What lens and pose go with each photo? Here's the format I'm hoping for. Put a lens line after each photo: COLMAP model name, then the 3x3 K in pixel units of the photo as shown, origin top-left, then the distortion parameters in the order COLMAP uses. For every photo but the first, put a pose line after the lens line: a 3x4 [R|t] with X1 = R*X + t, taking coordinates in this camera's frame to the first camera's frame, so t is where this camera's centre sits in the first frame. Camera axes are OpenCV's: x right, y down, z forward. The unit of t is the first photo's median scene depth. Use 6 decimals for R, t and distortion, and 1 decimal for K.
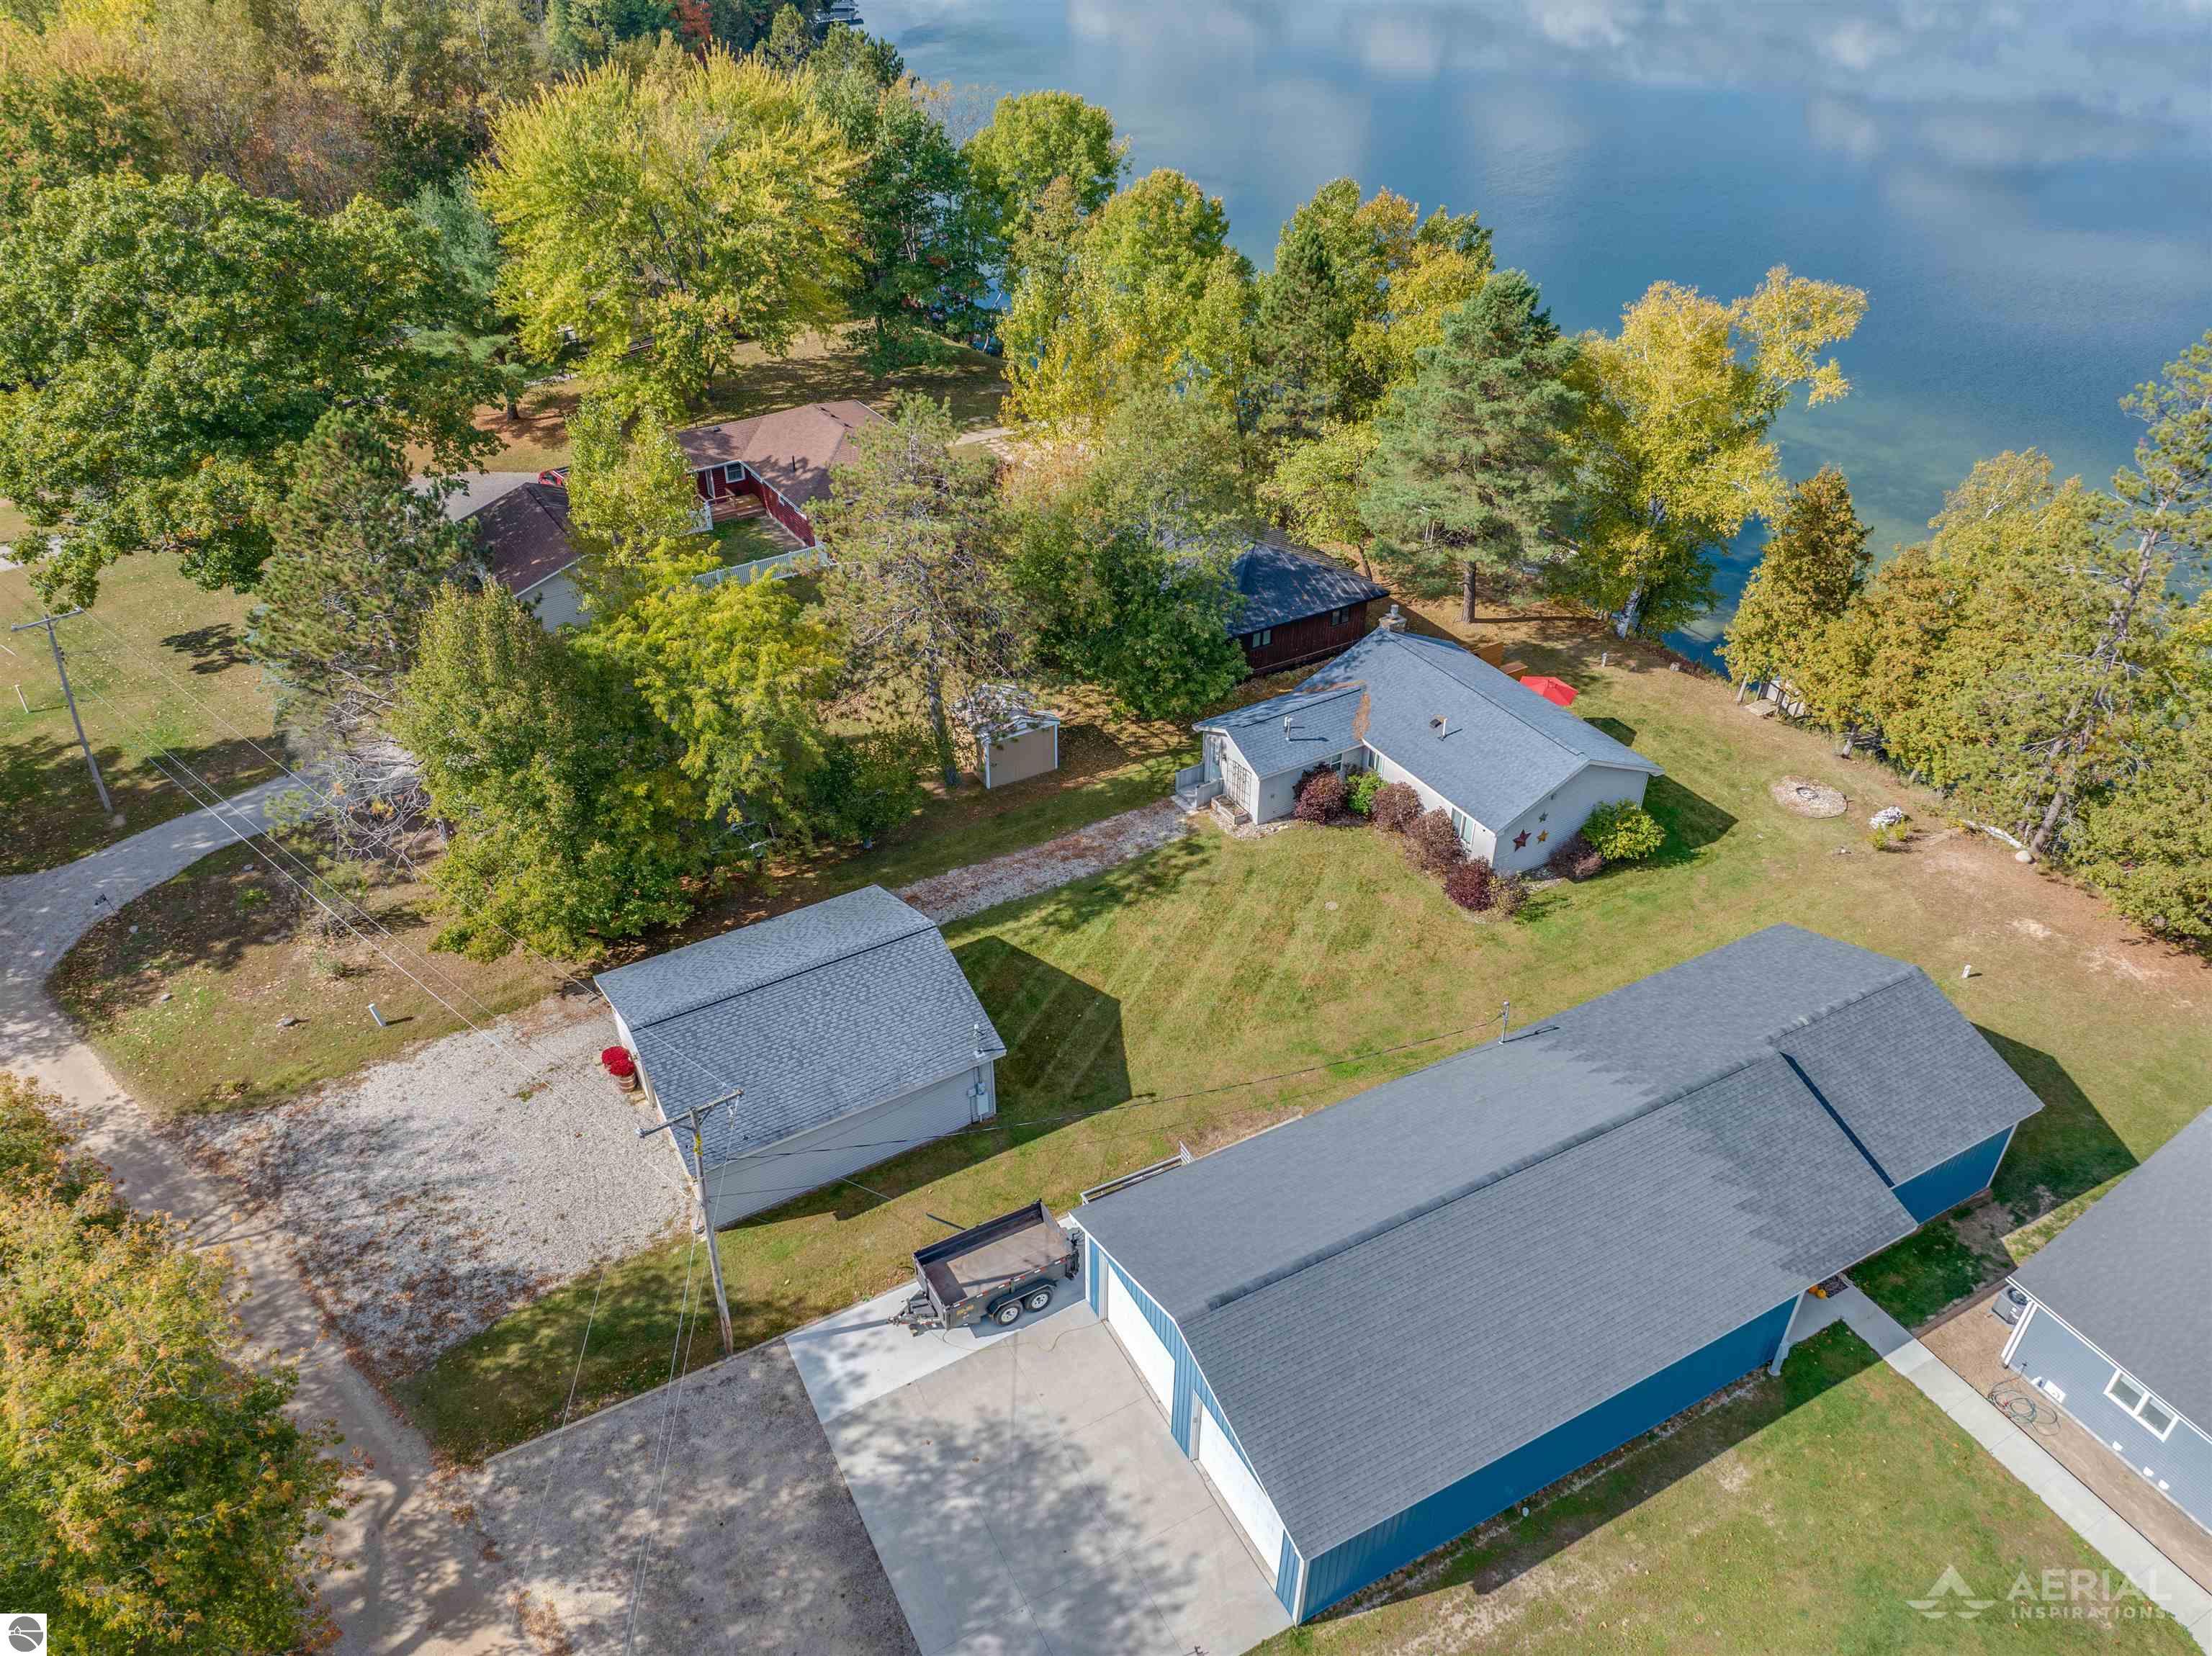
lens RADIAL K [[1519.8, 0, 1094.9], [0, 1519.8, 819.8], [0, 0, 1]] dist [-0.010015, -0.002870]
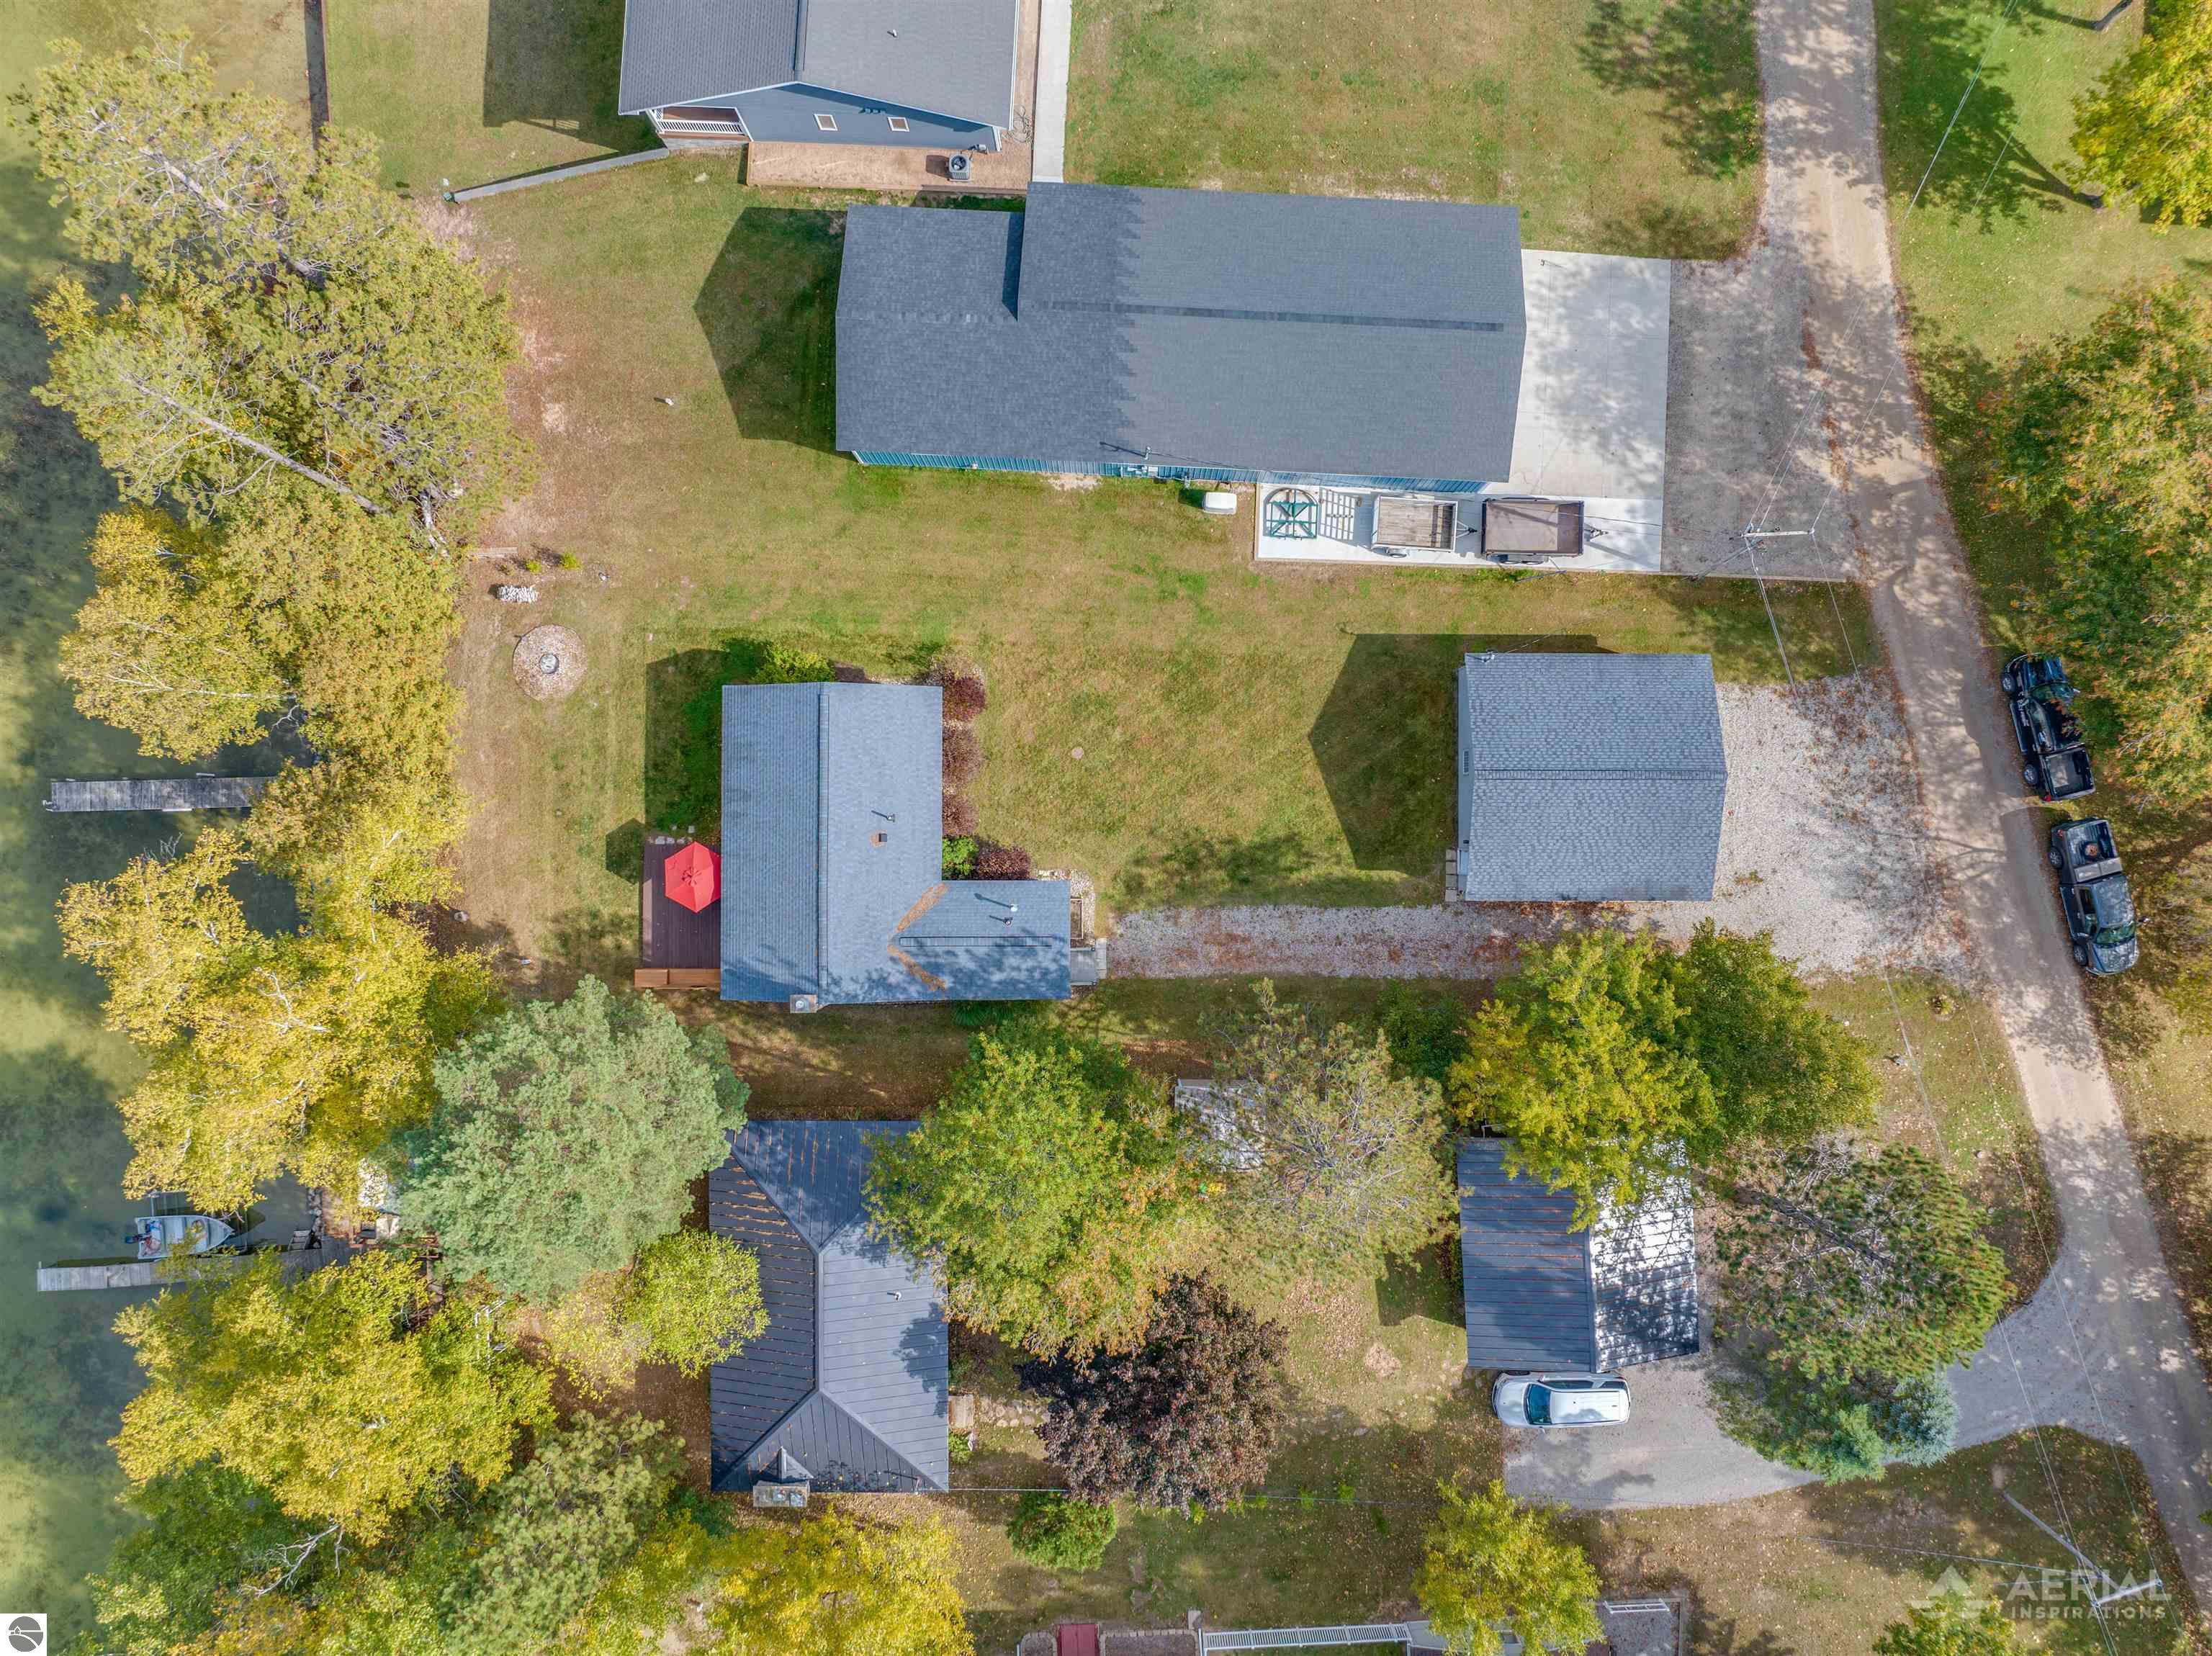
lens RADIAL K [[1519.8, 0, 1094.9], [0, 1519.8, 819.8], [0, 0, 1]] dist [-0.010015, -0.002870]
pose [[-0.860496, -0.509405, 0.007338, 0.127241], [0.279241, -0.459554, 0.843110, -1.051293], [-0.426112, 0.727542, 0.537691, 0.505311]]
